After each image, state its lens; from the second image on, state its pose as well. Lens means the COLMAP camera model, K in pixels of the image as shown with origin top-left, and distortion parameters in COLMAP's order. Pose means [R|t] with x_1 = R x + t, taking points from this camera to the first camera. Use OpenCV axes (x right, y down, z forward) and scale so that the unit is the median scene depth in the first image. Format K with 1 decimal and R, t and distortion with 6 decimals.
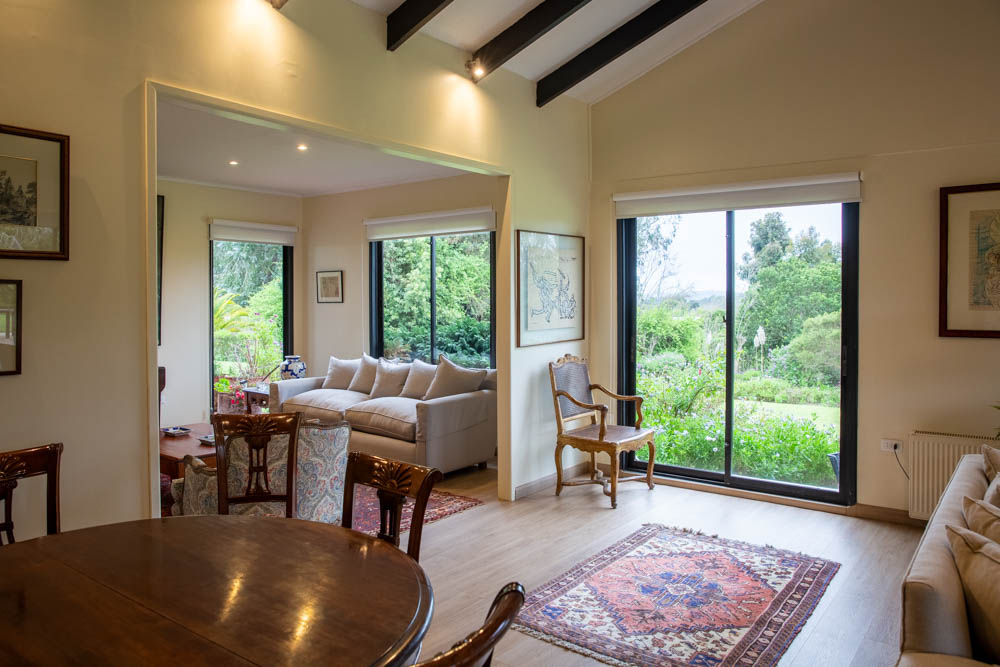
lens RADIAL K [[700.2, 0, 484.9], [0, 700.2, 305.6], [0, 0, 1]] dist [-0.045058, 0.000380]
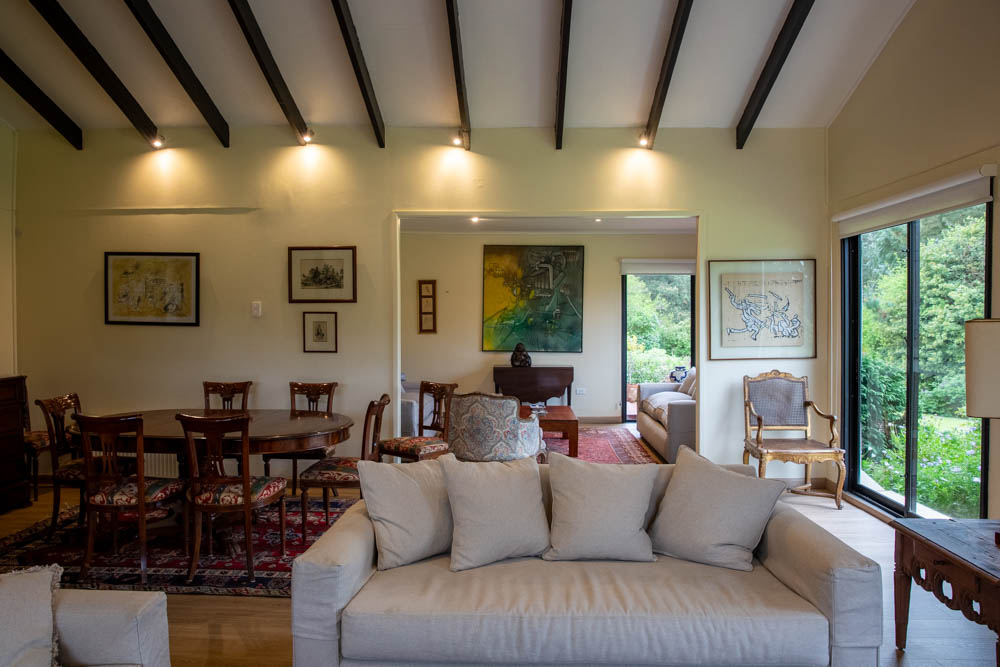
lens RADIAL K [[700.2, 0, 501.0], [0, 700.2, 330.9], [0, 0, 1]] dist [-0.045058, 0.000380]
pose [[0.594730, 0.010041, -0.803863, 1.018085], [-0.003722, 0.999946, 0.009737, 0.000295], [0.803917, -0.002799, 0.594735, 0.031486]]
